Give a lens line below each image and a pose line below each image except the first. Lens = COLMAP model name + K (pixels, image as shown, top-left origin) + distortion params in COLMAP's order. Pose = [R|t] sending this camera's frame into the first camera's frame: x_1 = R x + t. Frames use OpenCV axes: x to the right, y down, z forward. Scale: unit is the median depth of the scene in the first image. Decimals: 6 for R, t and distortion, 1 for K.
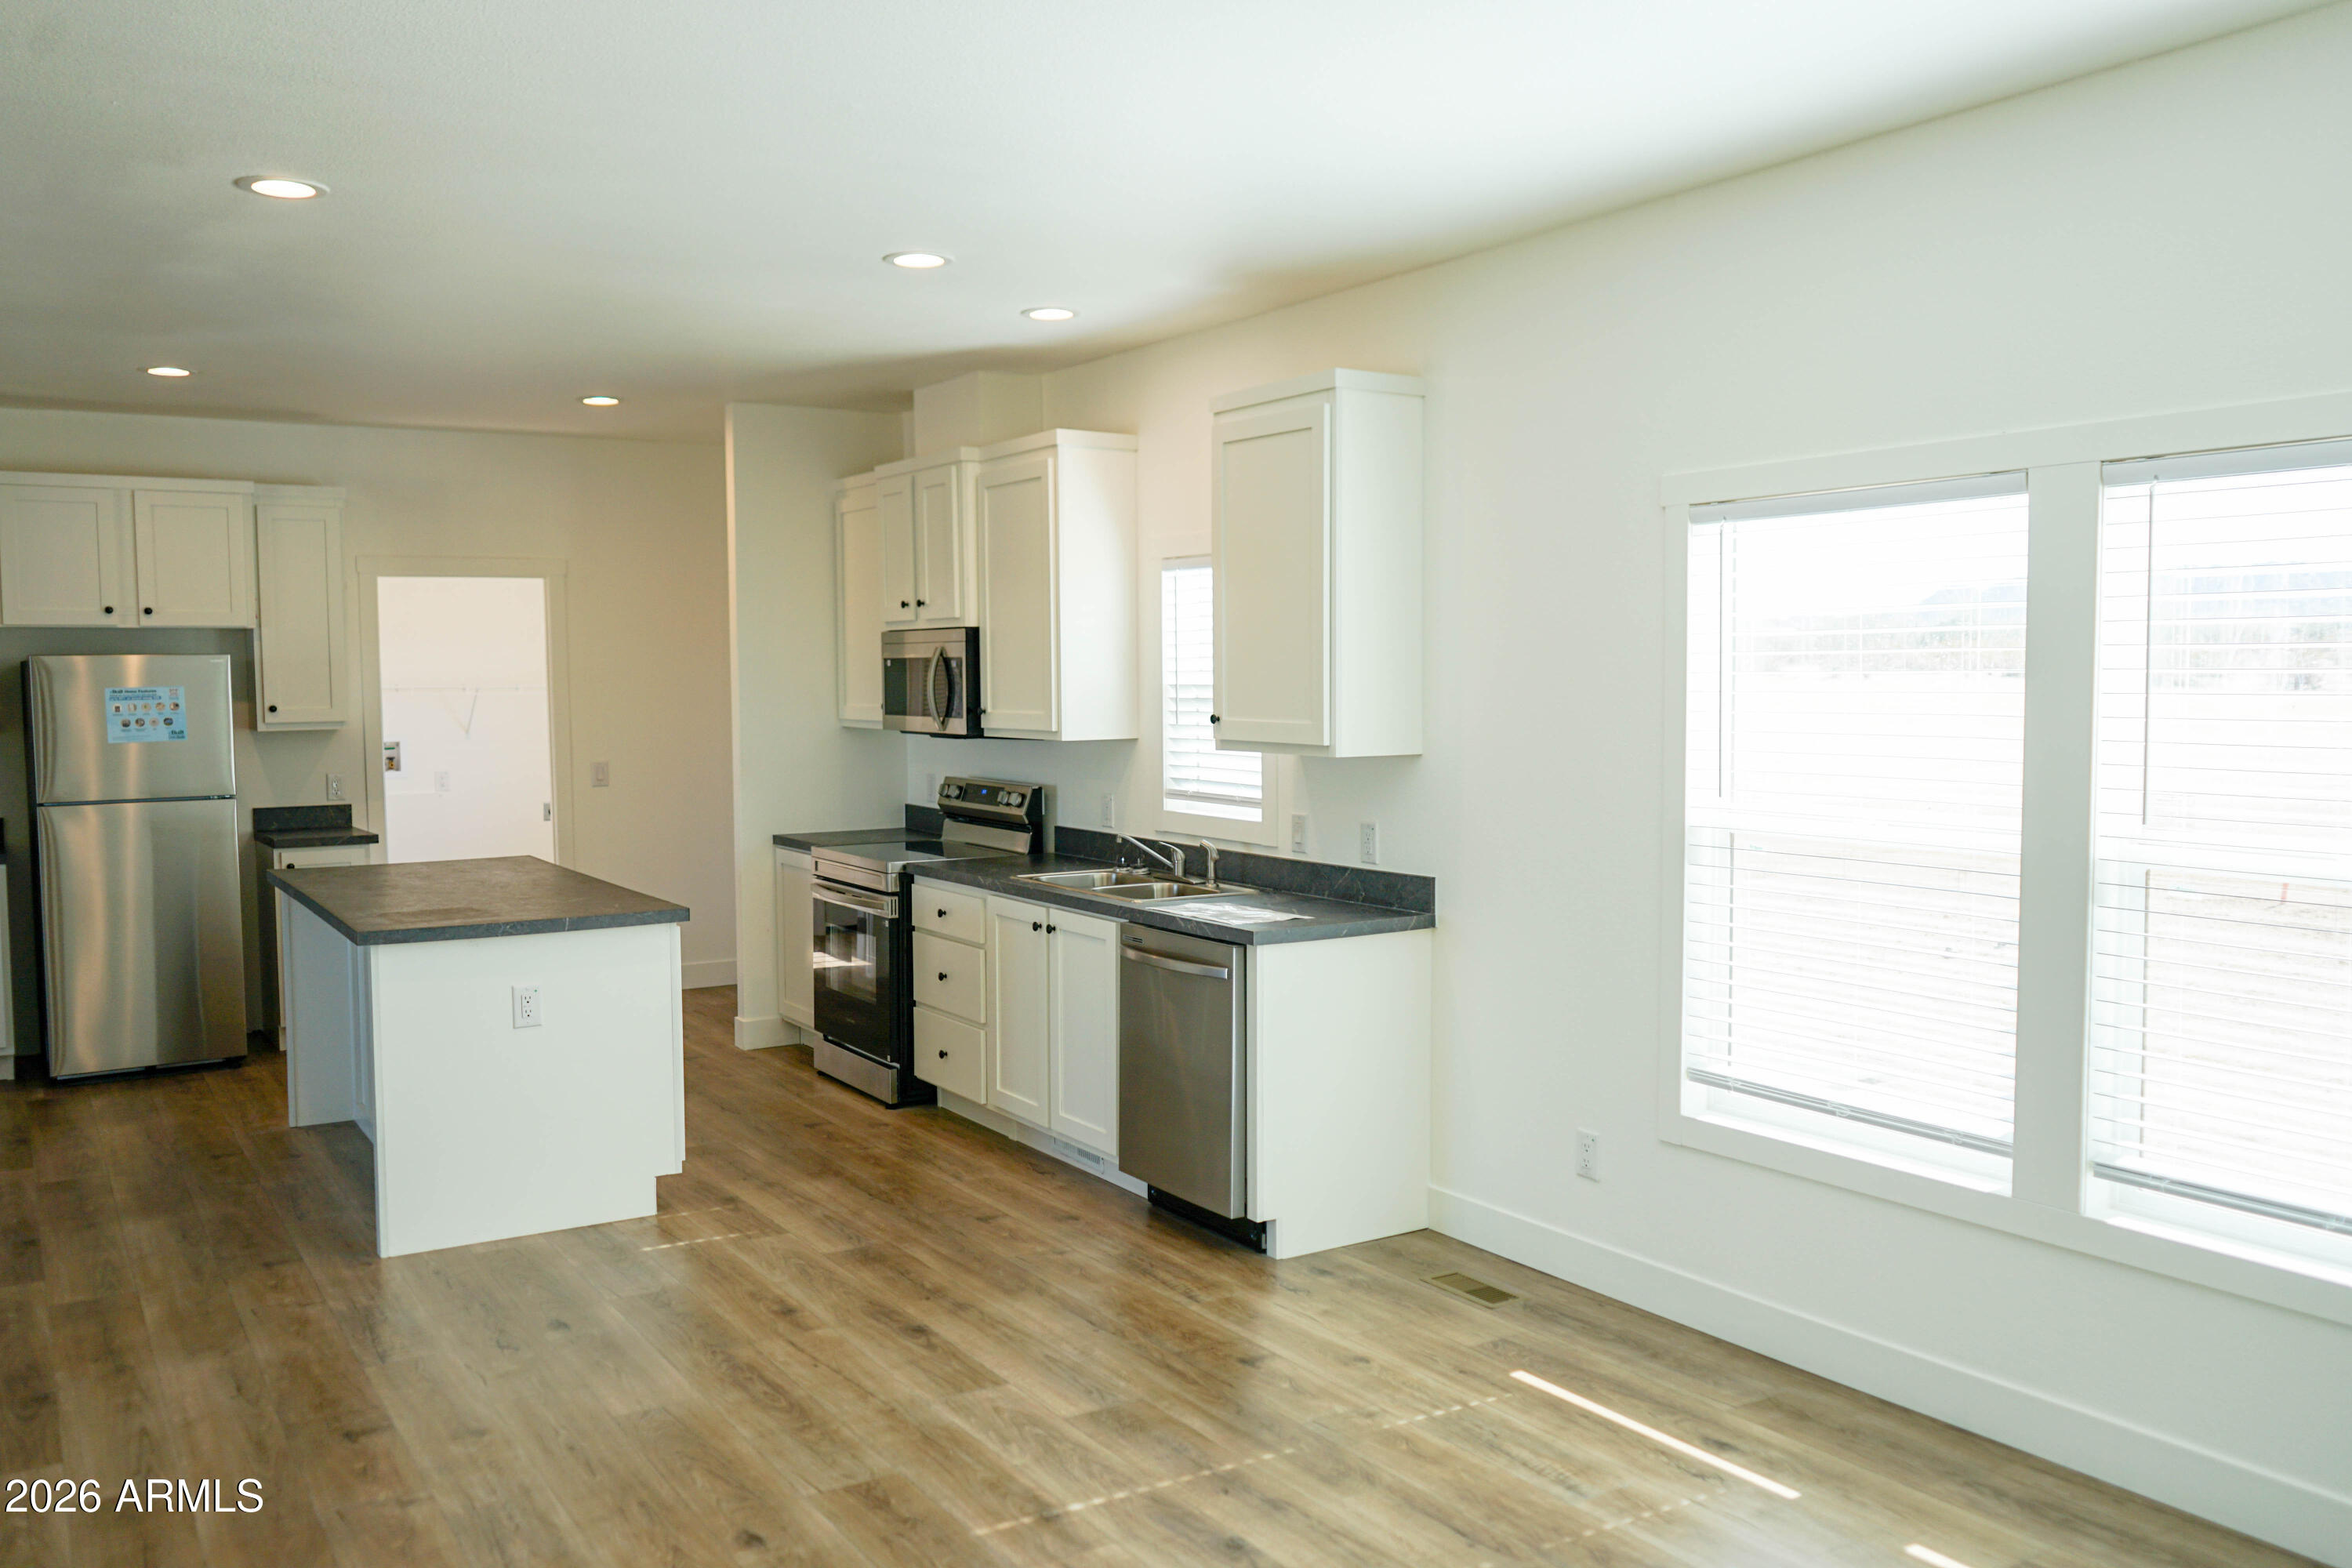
lens RADIAL K [[1880.0, 0, 1180.5], [0, 1880.0, 785.1], [0, 0, 1]] dist [-0.019662, 0.015065]
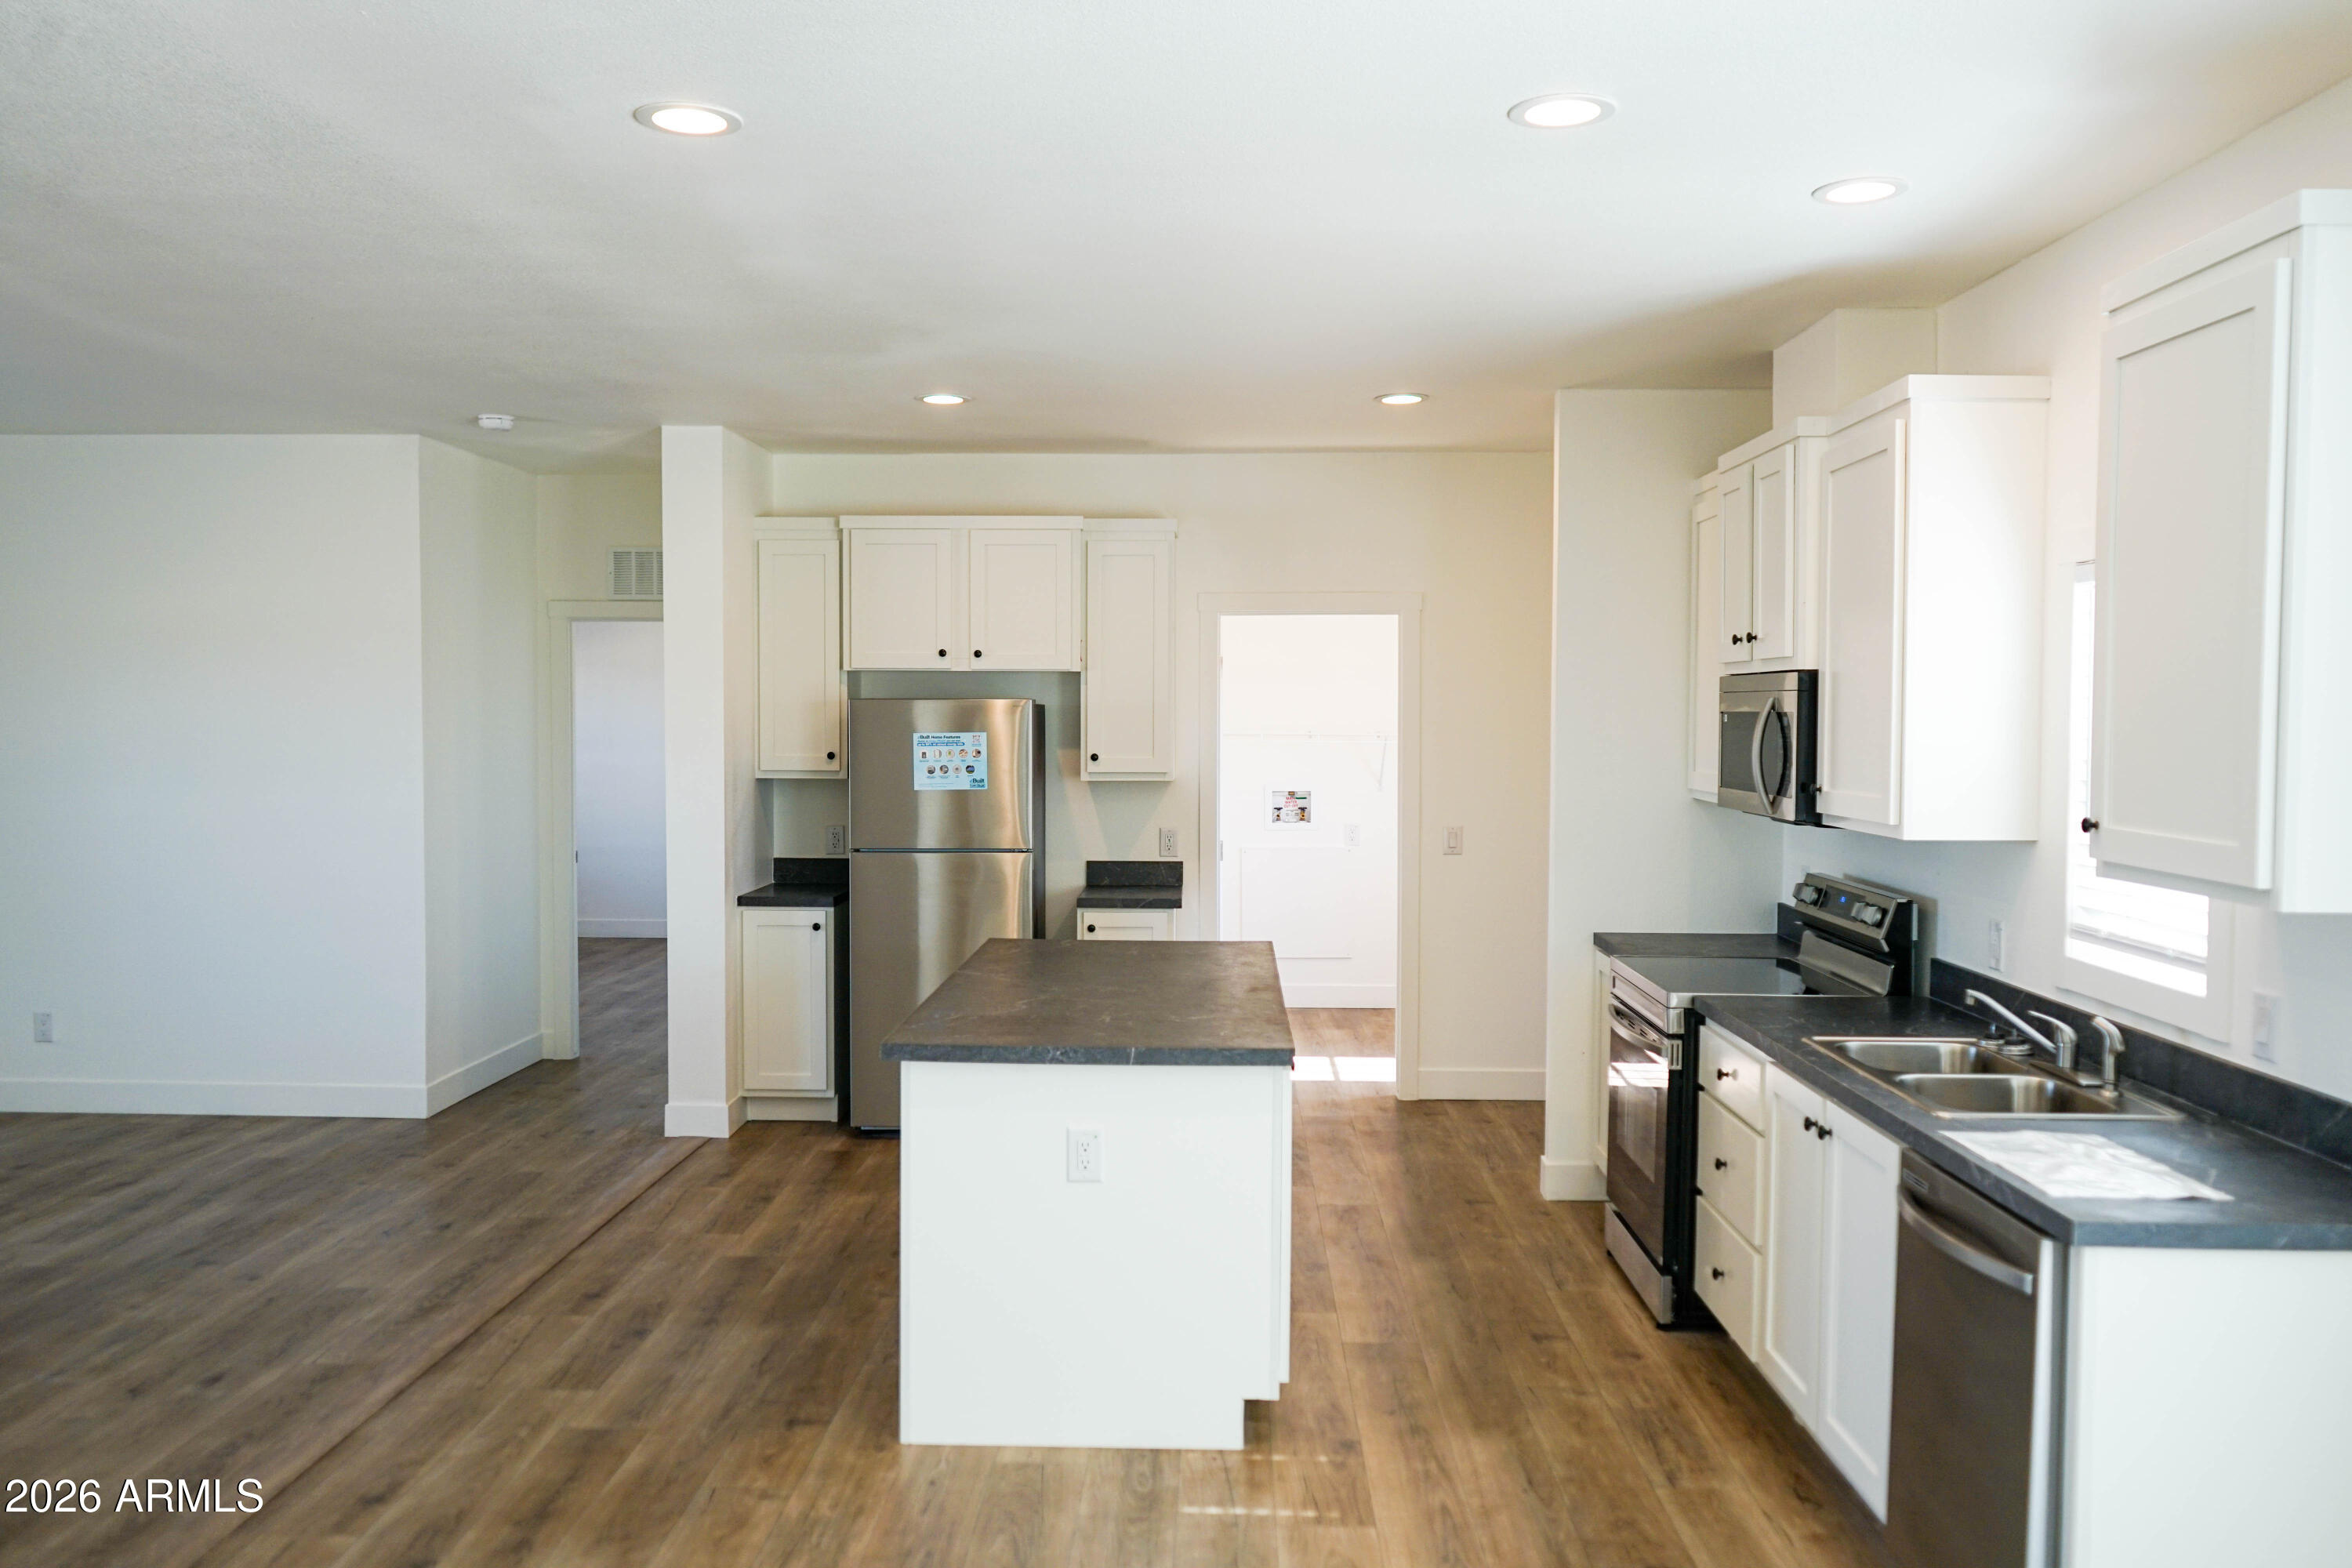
lens RADIAL K [[1880.0, 0, 1176.0], [0, 1880.0, 785.3], [0, 0, 1]] dist [-0.019662, 0.015065]
pose [[0.828219, 0.033262, -0.559417, 0.104942], [-0.046116, 0.998897, -0.008882, -0.027754], [0.558504, 0.033155, 0.828839, 0.332596]]
